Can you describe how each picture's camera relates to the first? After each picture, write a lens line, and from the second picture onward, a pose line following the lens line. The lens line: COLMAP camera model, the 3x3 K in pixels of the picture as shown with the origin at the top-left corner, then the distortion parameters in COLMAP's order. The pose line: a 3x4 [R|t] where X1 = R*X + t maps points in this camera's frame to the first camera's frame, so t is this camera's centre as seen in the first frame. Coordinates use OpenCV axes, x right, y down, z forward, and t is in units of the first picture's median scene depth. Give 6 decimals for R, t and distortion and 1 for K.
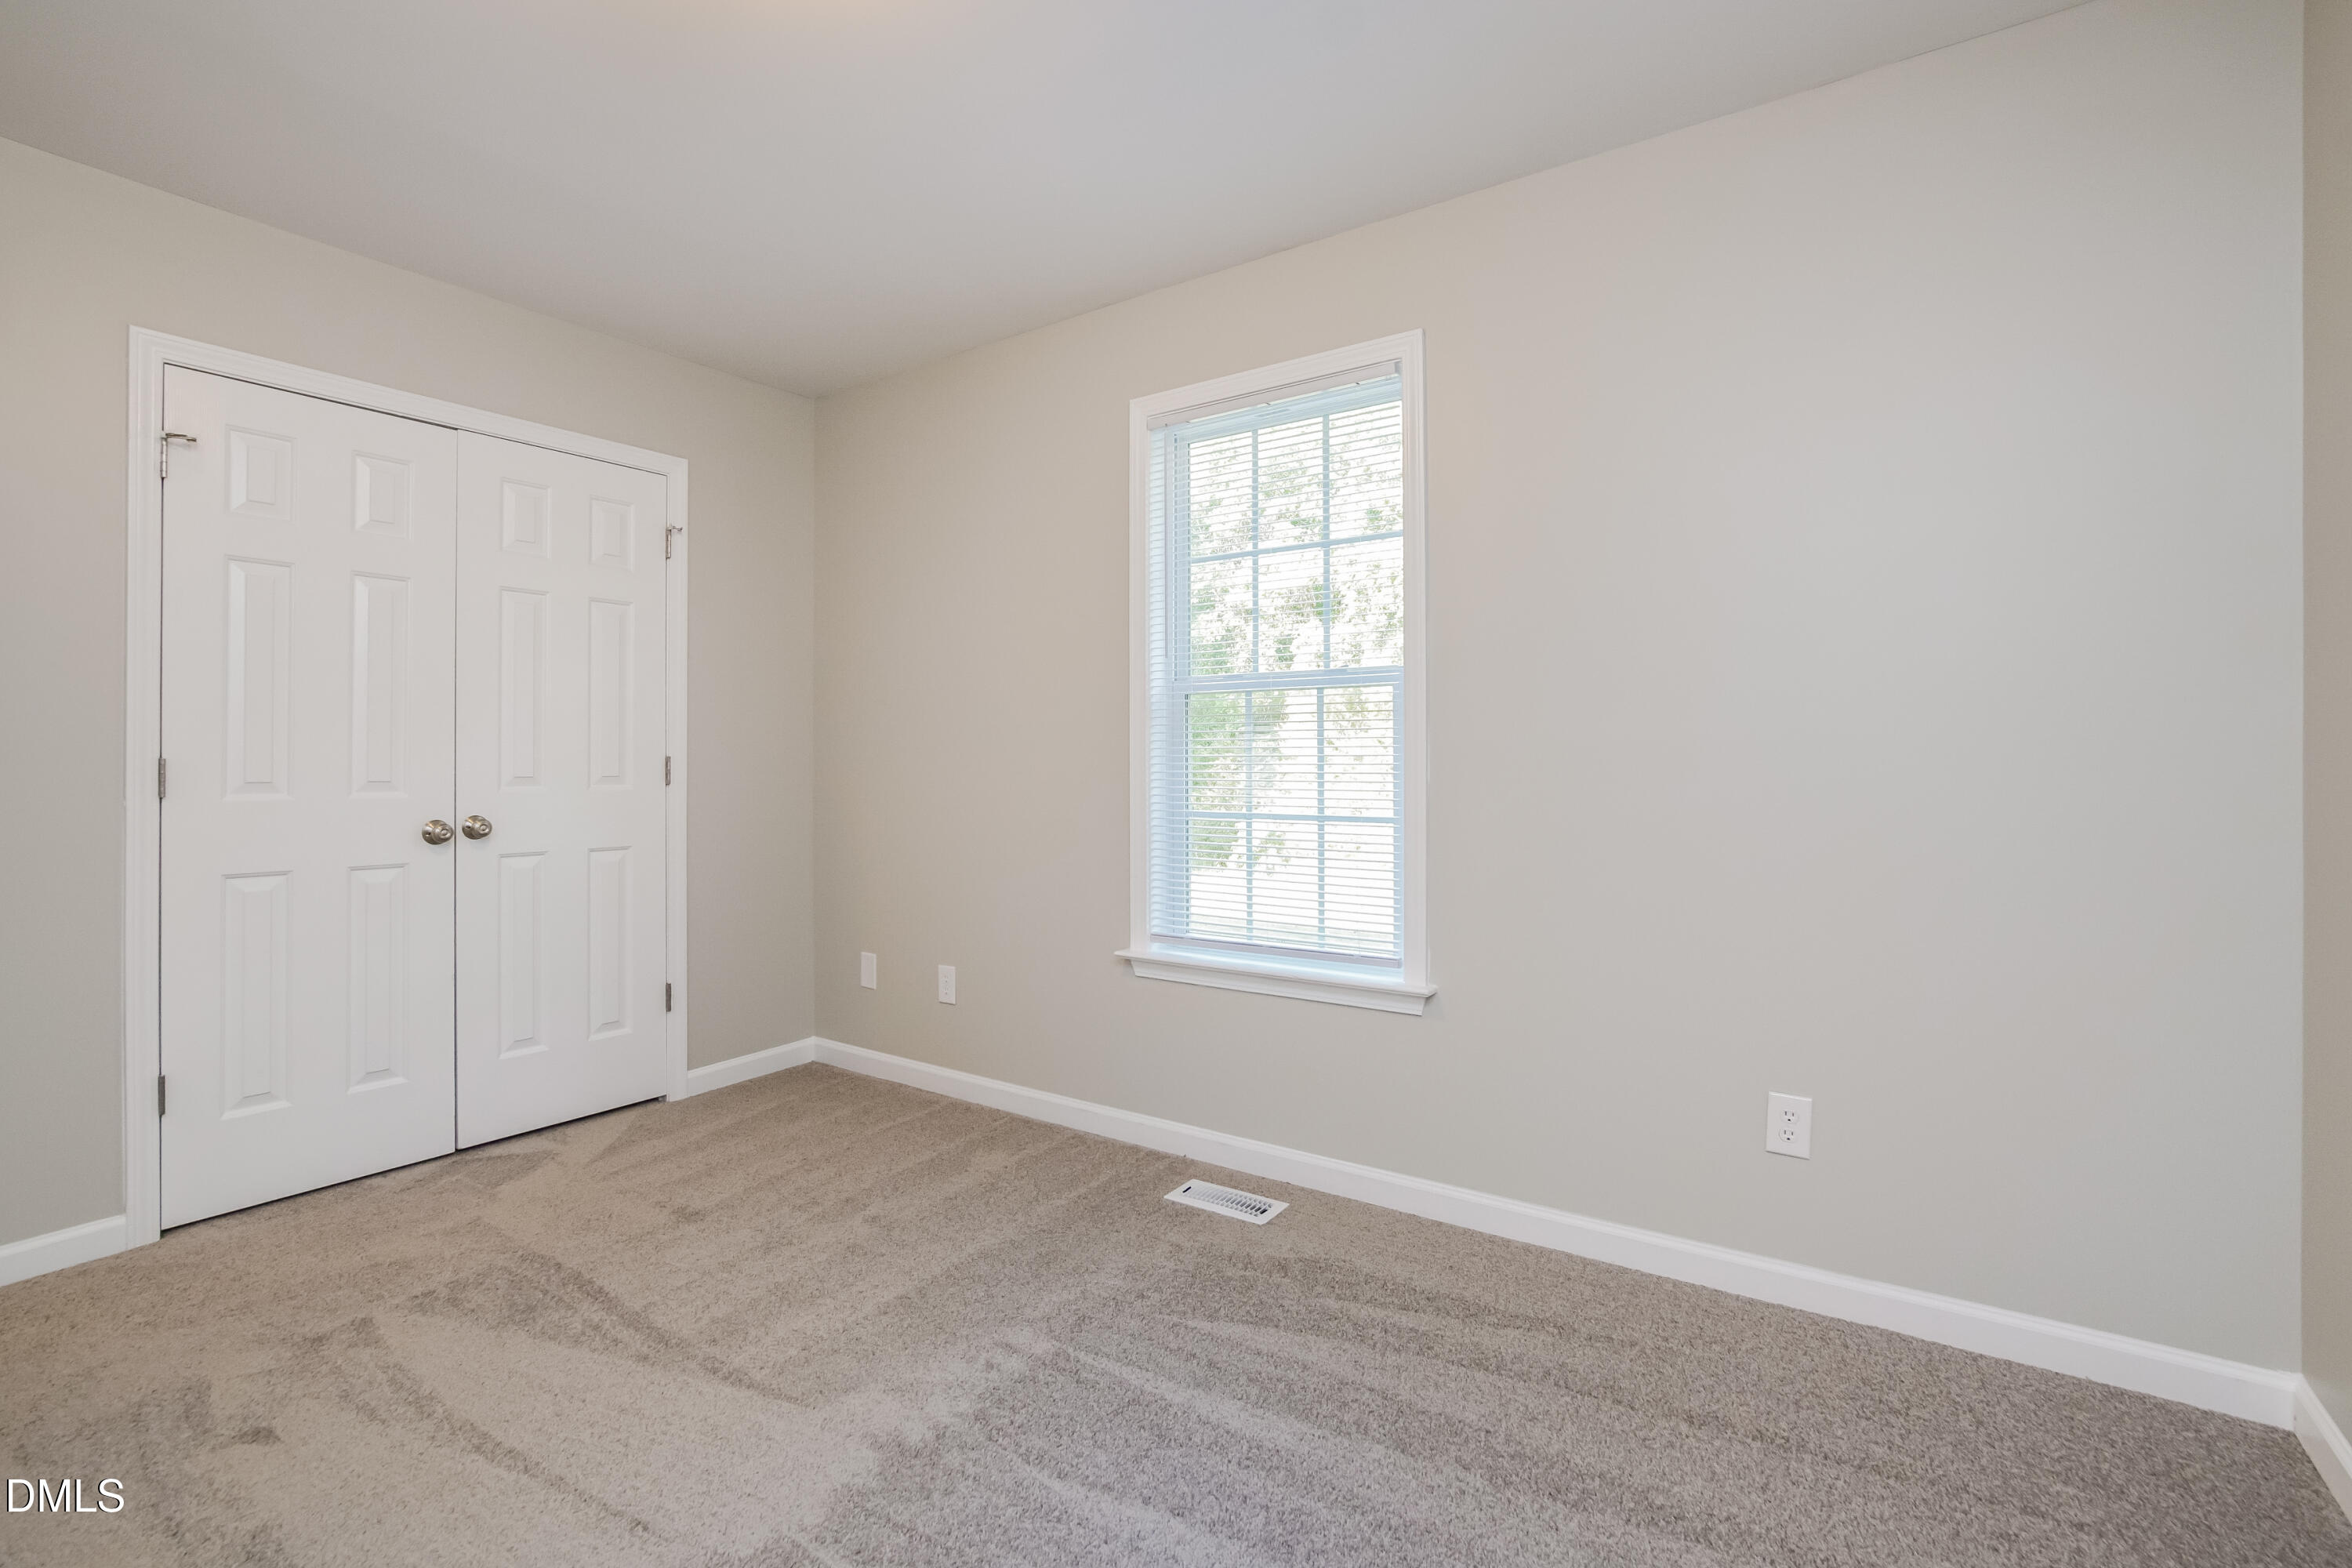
lens RADIAL K [[1042.1, 0, 1175.3], [0, 1042.1, 748.7], [0, 0, 1]] dist [-0.000744, -0.000100]
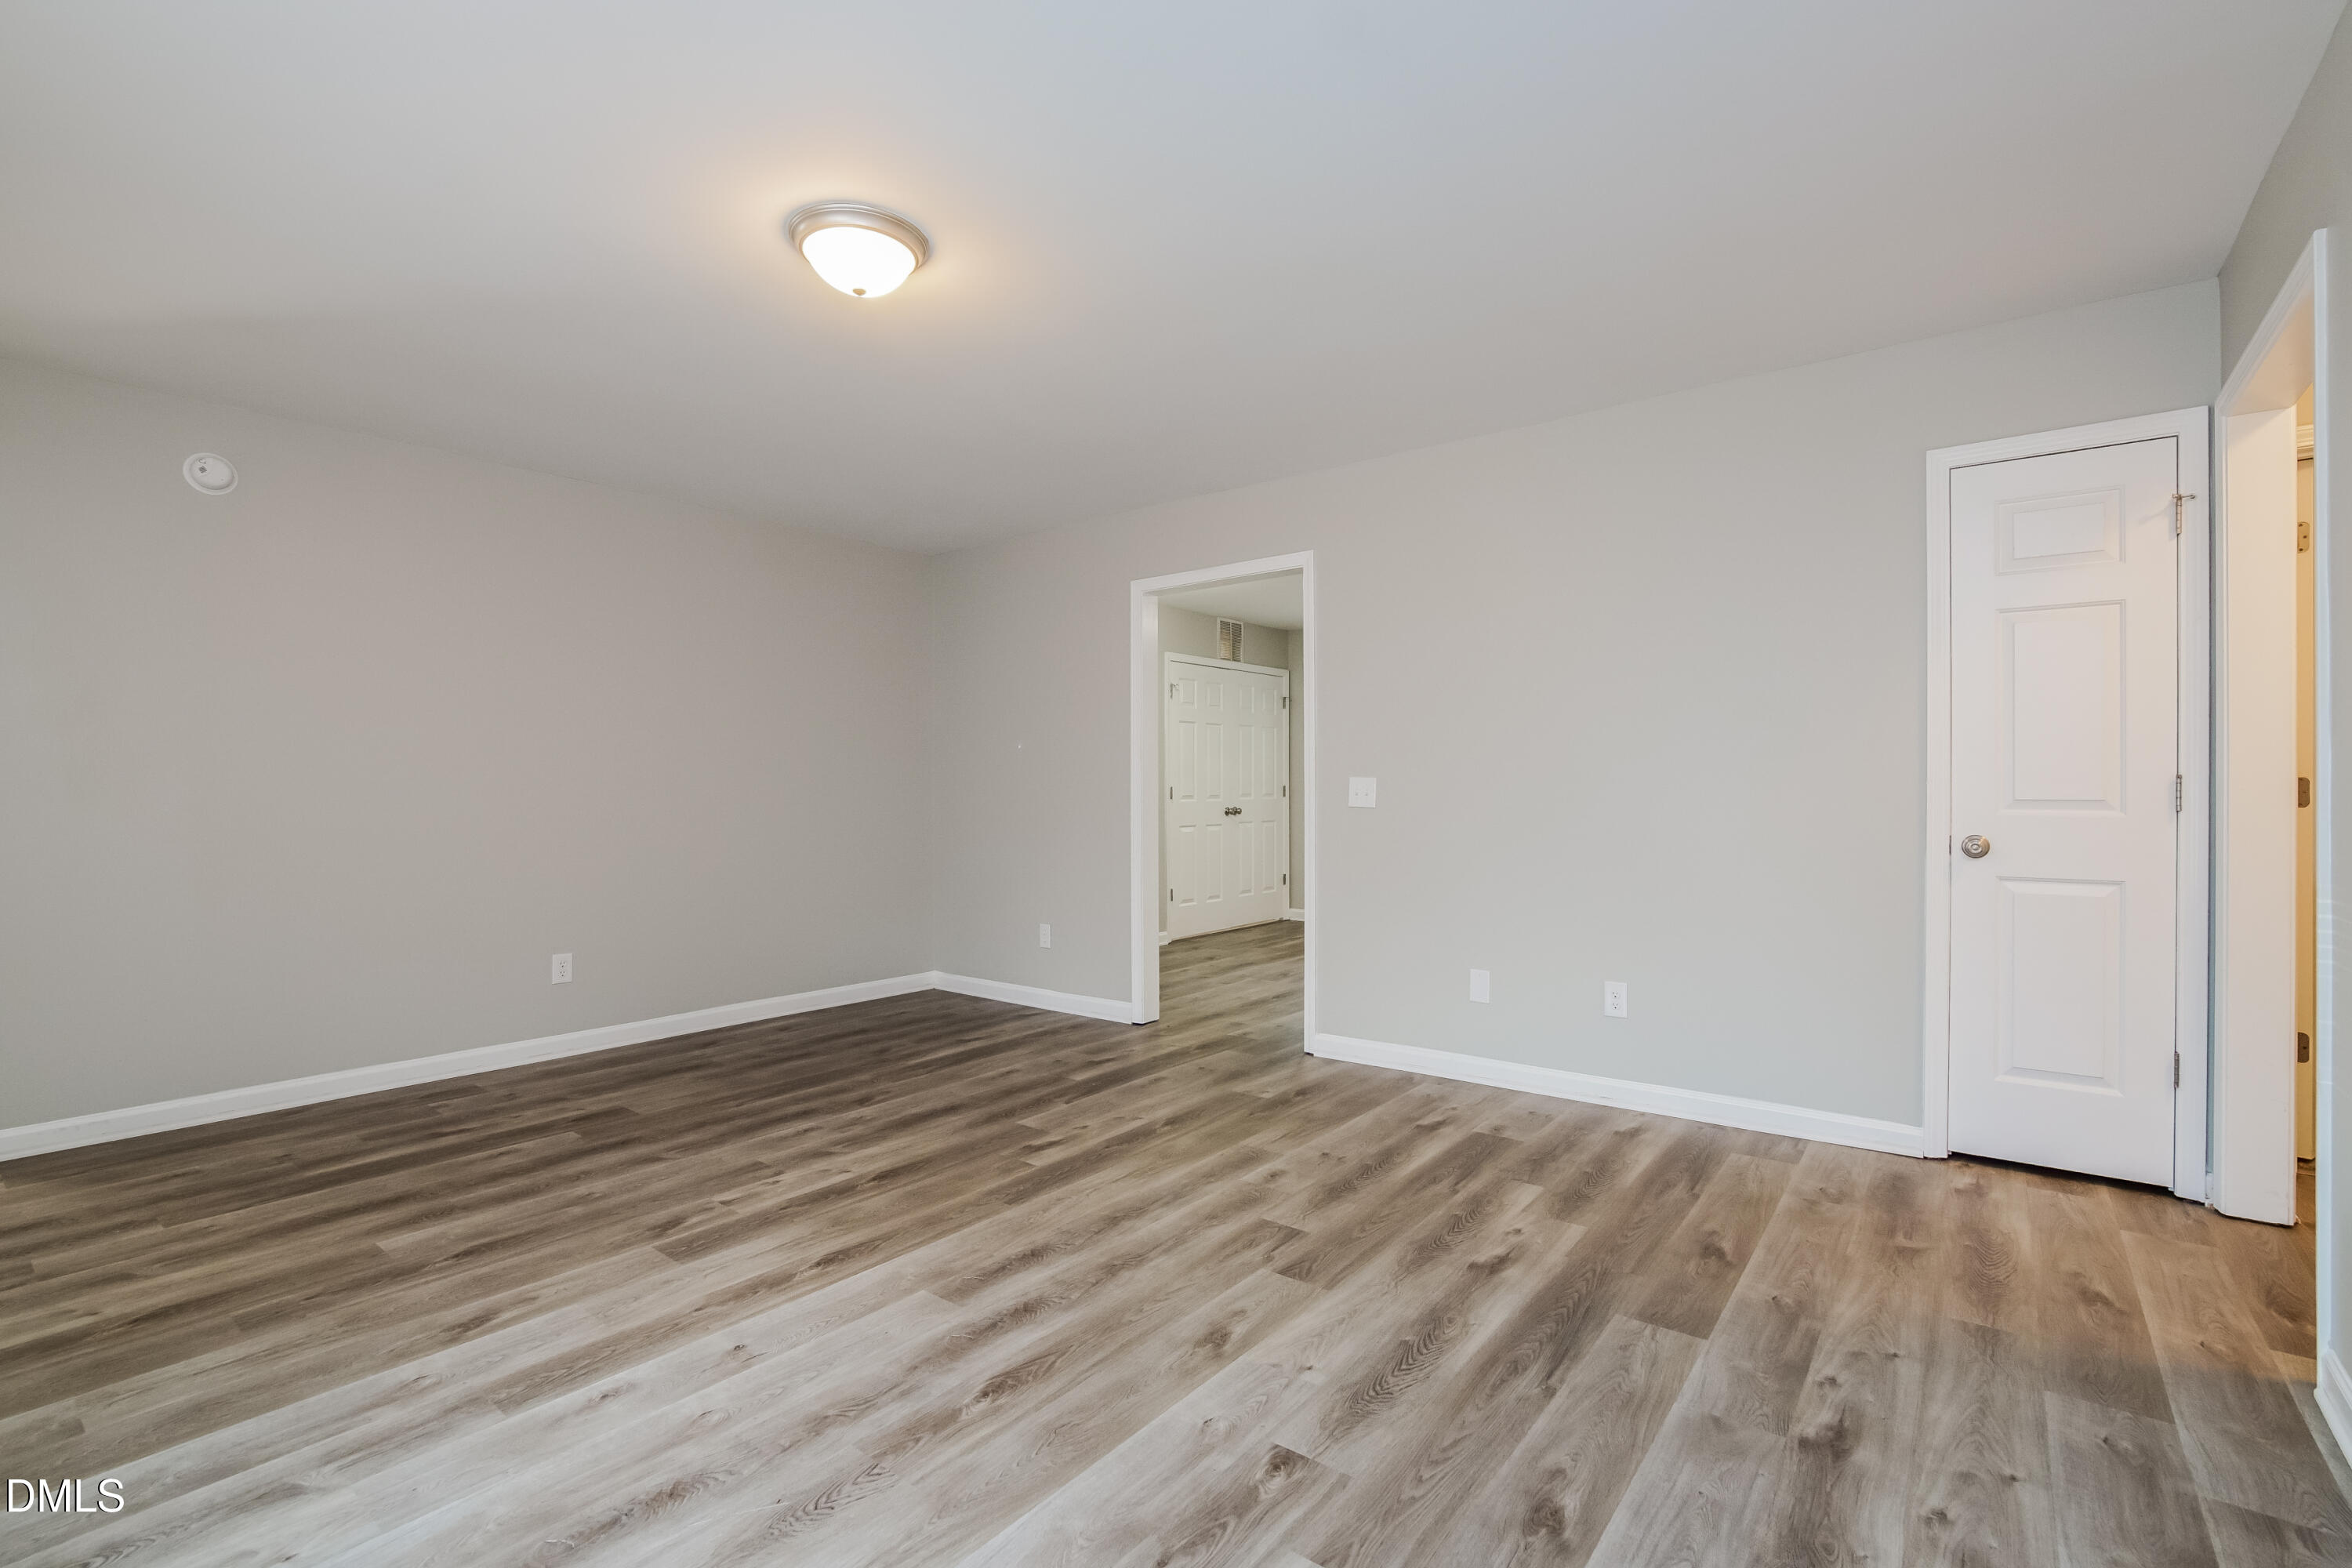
lens RADIAL K [[1067.5, 0, 1182.0], [0, 1067.5, 797.0], [0, 0, 1]] dist [-0.001812, -0.000174]
pose [[-0.071235, 0.014560, -0.997353, 0.428745], [0.014565, 0.999802, 0.013556, -0.000669], [0.997353, -0.013561, -0.071433, 0.192818]]
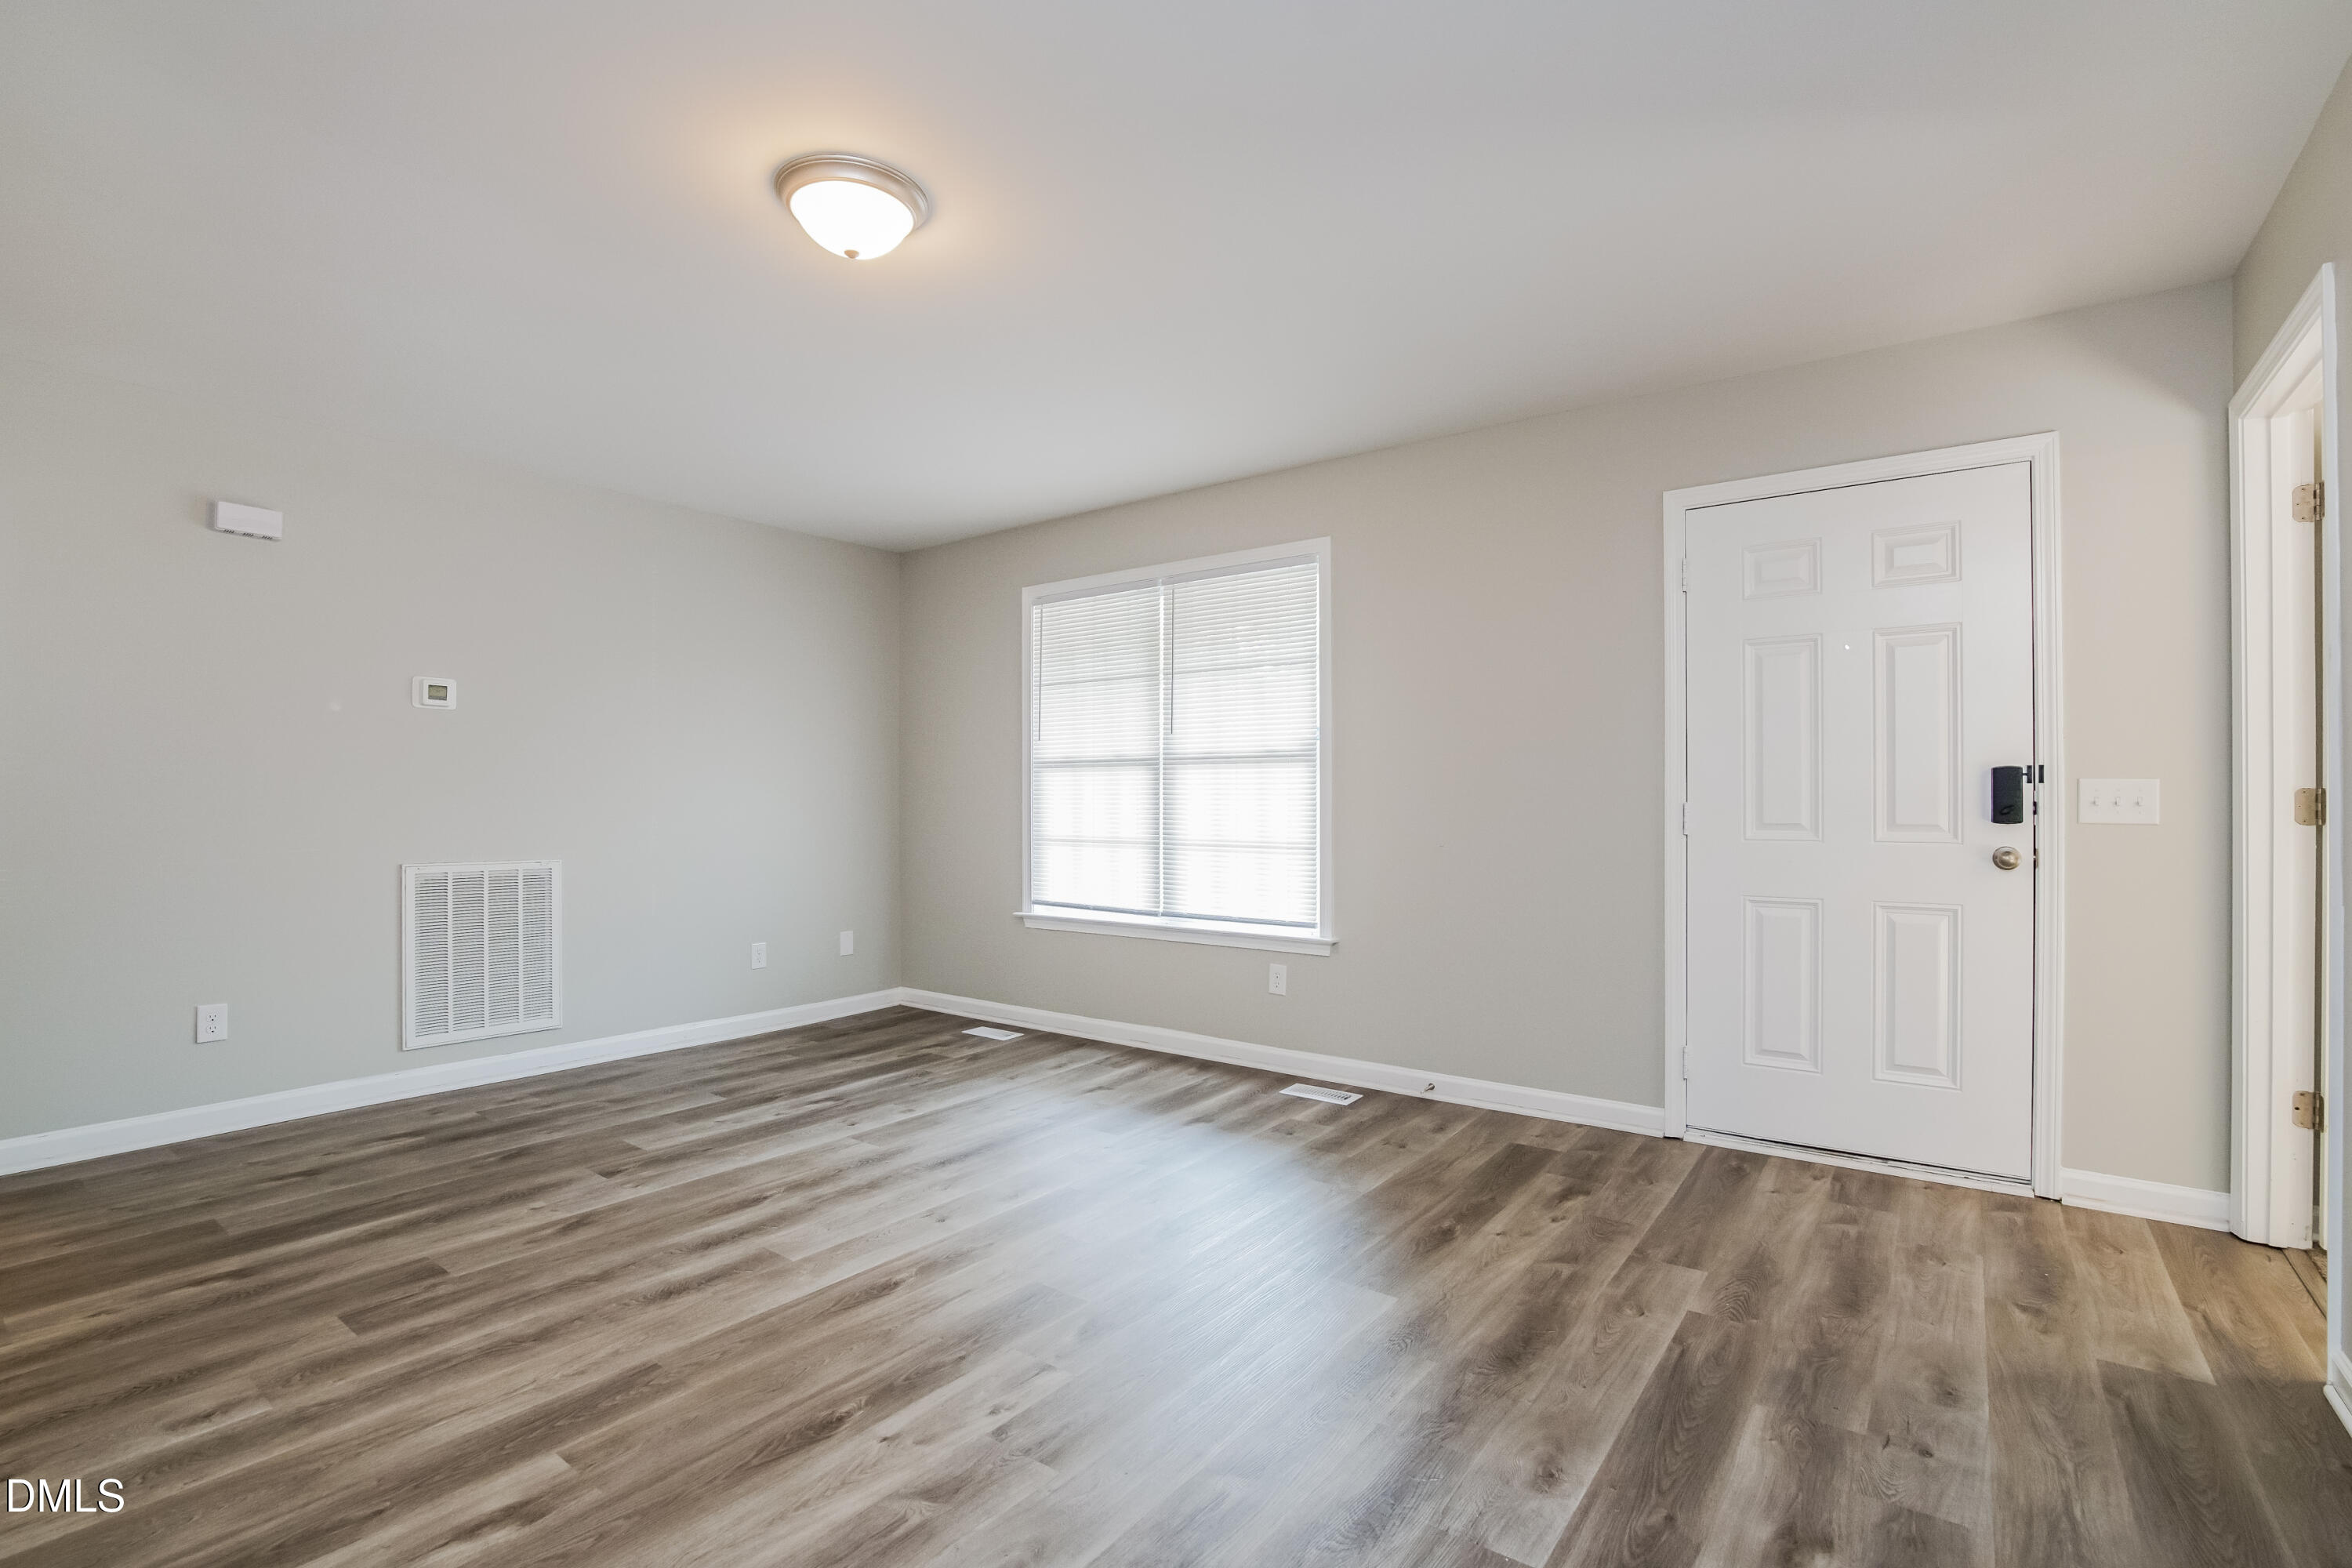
lens RADIAL K [[1067.5, 0, 1182.0], [0, 1067.5, 797.0], [0, 0, 1]] dist [-0.001812, -0.000174]
pose [[0.037230, 0.013257, 0.999219, -4.102451], [-0.002289, 0.999911, -0.013181, 0.022190], [-0.999304, -0.001796, 0.037257, -1.474580]]
